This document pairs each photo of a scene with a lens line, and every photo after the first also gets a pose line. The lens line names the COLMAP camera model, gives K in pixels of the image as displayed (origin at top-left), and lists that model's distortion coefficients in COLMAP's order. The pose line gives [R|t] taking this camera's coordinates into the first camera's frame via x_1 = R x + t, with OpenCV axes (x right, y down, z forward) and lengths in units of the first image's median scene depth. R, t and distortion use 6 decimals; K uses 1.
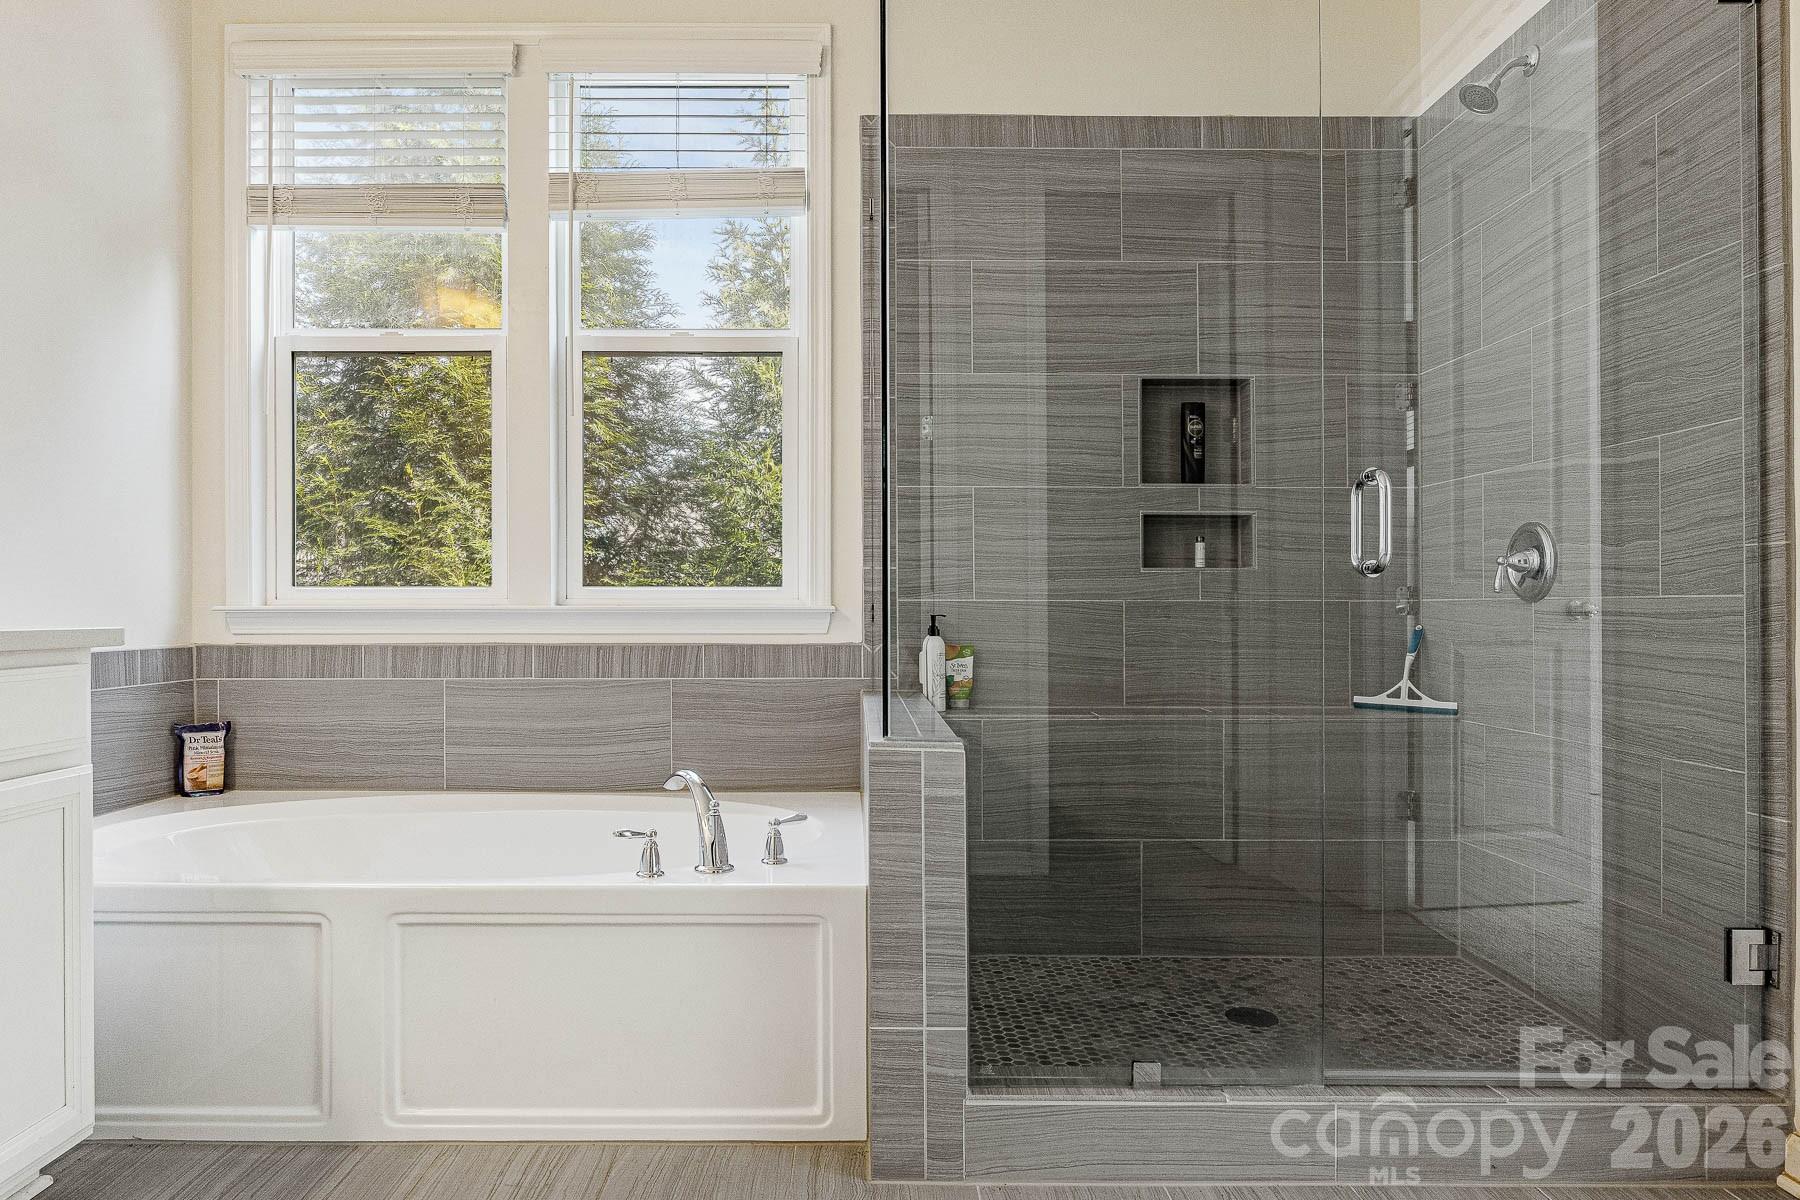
lens RADIAL K [[1142.9, 0, 859.2], [0, 1142.9, 595.0], [0, 0, 1]] dist [-0.001950, 0.001327]
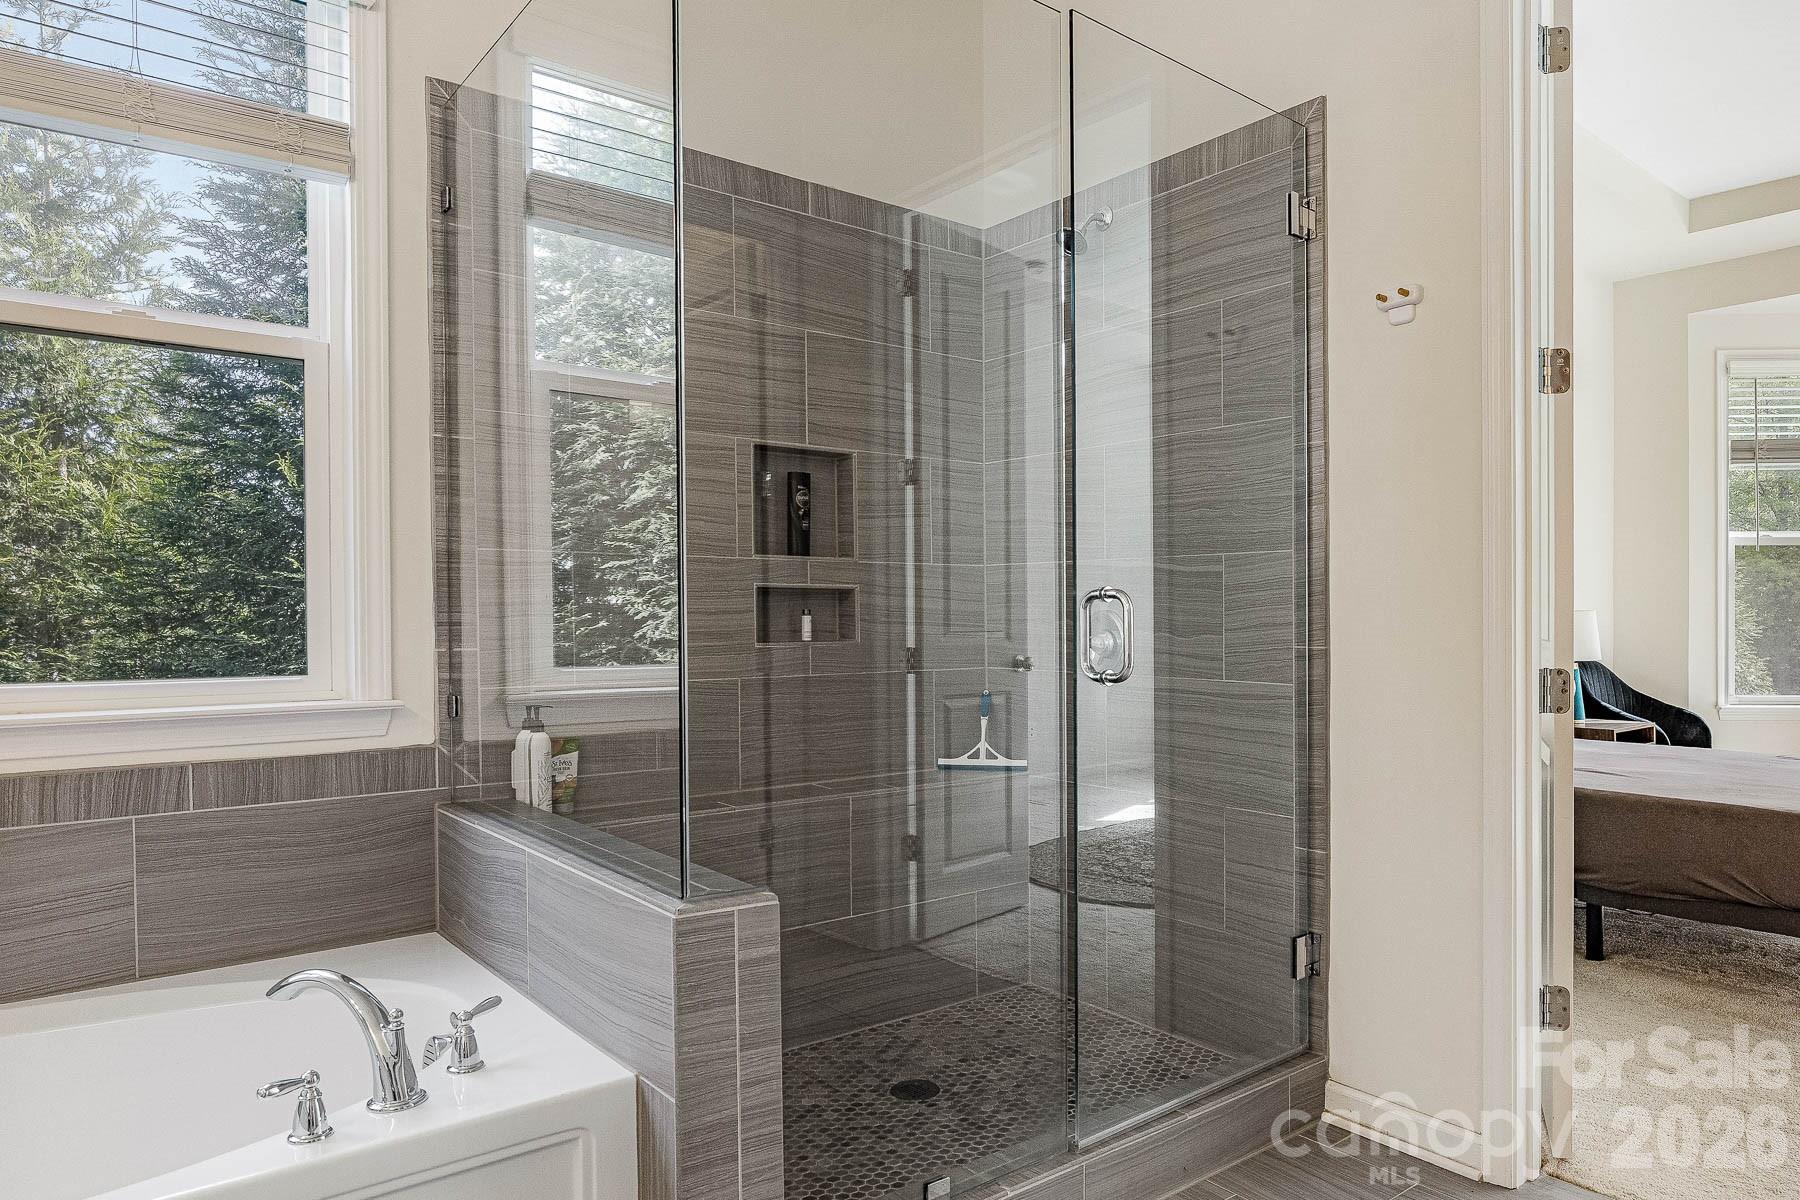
lens RADIAL K [[1163.9, 0, 1046.6], [0, 1163.9, 614.2], [0, 0, 1]] dist [0.003295, -0.015529]
pose [[0.747249, -0.003465, 0.664535, -0.218635], [-0.006139, 0.999908, 0.012116, -0.061612], [-0.664516, -0.013133, 0.747159, 0.113897]]
